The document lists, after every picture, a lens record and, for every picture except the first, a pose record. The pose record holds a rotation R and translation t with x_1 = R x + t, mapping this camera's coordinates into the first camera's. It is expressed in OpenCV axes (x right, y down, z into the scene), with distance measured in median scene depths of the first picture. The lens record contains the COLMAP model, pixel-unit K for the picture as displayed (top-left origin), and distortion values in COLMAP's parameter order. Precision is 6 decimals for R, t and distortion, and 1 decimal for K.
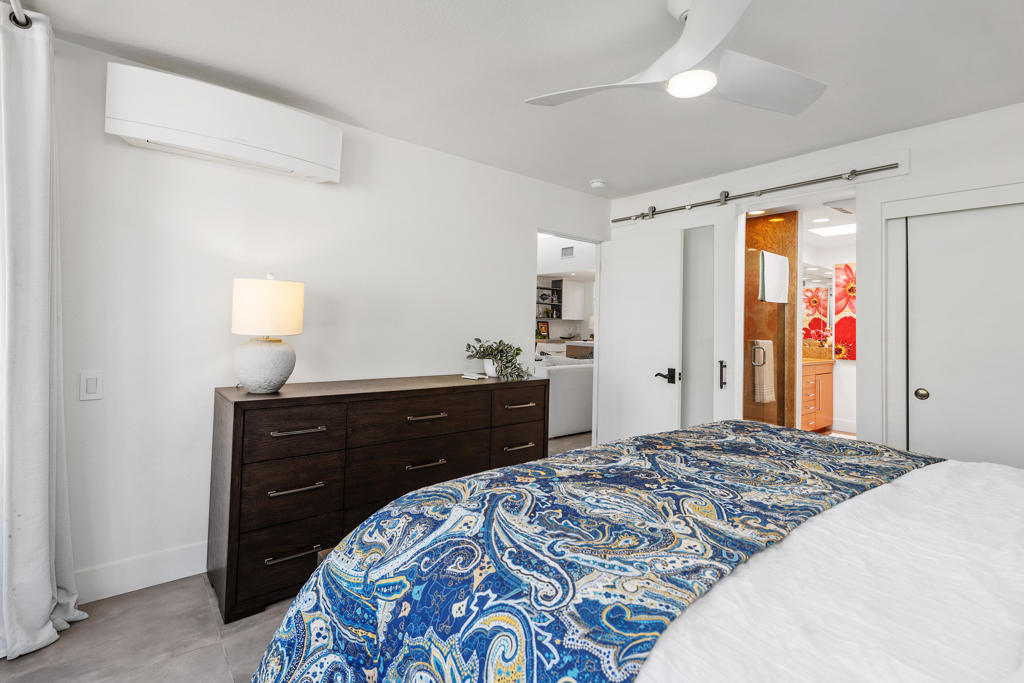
lens RADIAL K [[471.7, 0, 501.7], [0, 471.7, 318.2], [0, 0, 1]] dist [0.008973, -0.000479]
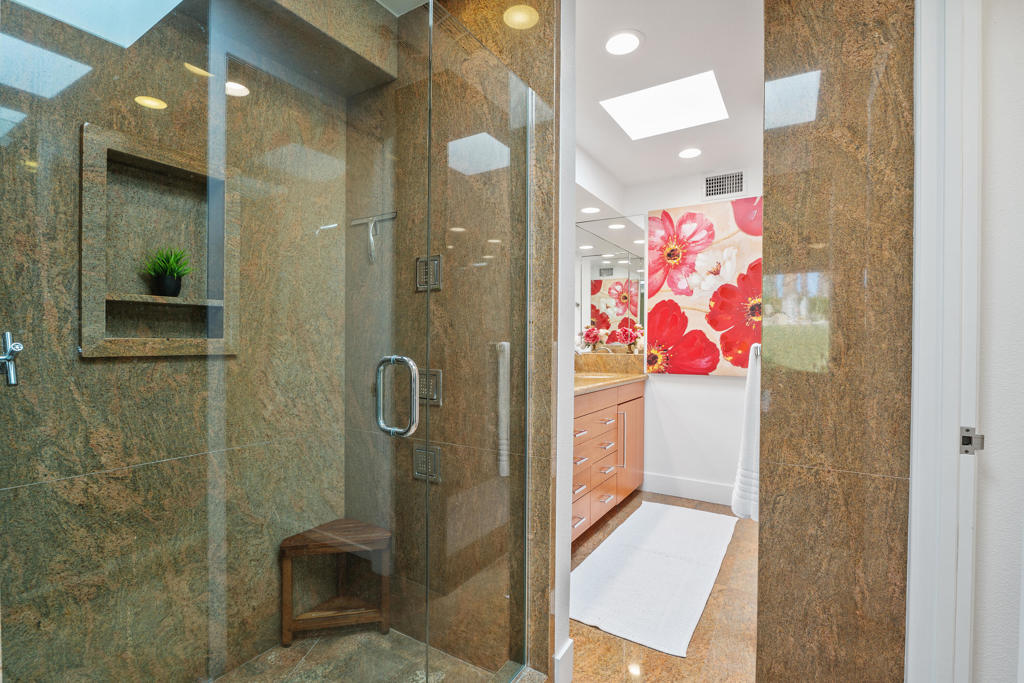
lens RADIAL K [[471.7, 0, 512.1], [0, 471.7, 343.4], [0, 0, 1]] dist [0.008973, -0.000479]
pose [[0.942926, -0.015302, 0.332651, 0.351530], [0.006248, 0.999581, 0.028271, 0.031513], [-0.332944, -0.024579, 0.942626, 0.506315]]
